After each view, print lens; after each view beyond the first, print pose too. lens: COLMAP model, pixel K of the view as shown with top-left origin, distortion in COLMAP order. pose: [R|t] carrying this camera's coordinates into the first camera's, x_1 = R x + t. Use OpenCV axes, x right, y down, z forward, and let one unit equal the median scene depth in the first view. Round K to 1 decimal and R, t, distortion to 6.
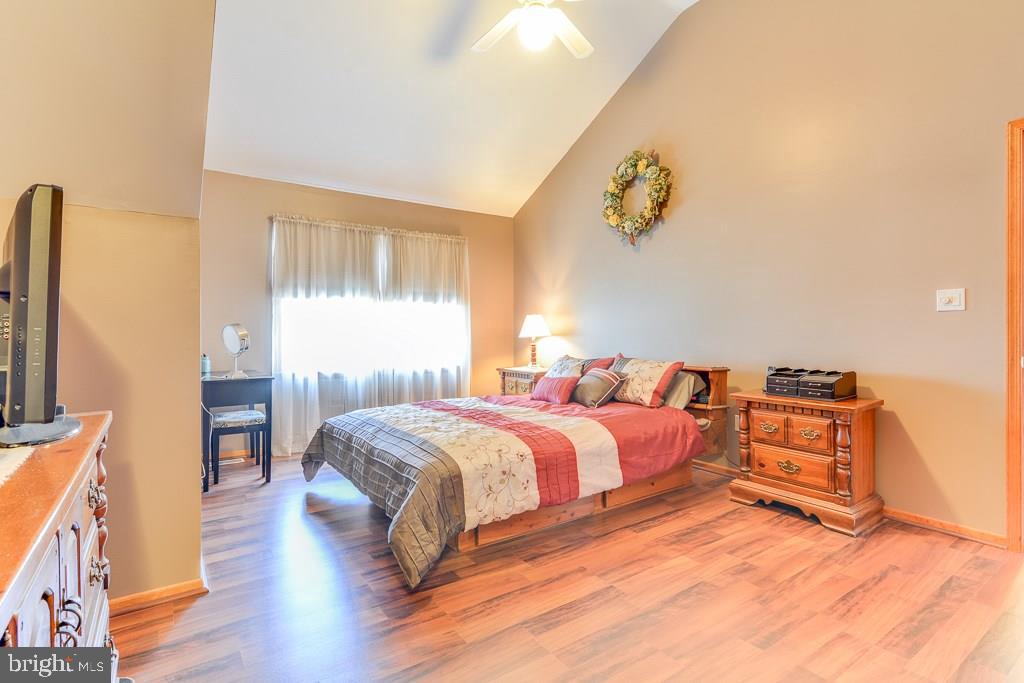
lens RADIAL K [[483.9, 0, 512.0], [0, 483.9, 341.5], [0, 0, 1]] dist [0.020233, -0.008049]
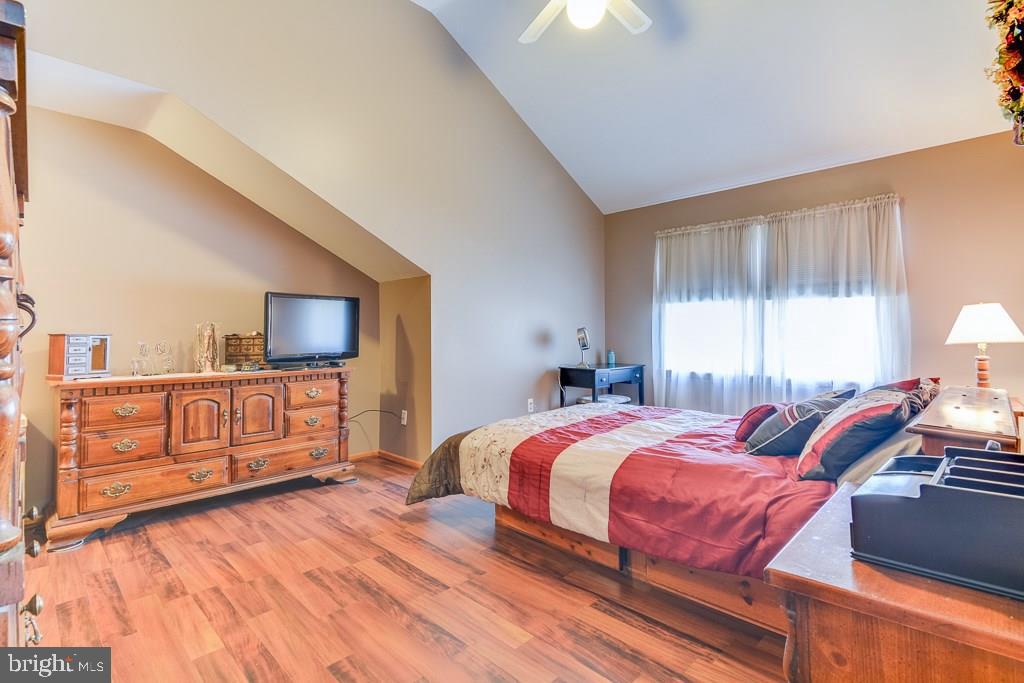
lens RADIAL K [[483.9, 0, 512.0], [0, 483.9, 341.5], [0, 0, 1]] dist [0.020233, -0.008049]
pose [[0.199527, 0.018466, -0.979718, 0.848870], [-0.021844, 0.999658, 0.014393, -0.017432], [0.979649, 0.018530, 0.199862, 0.643274]]
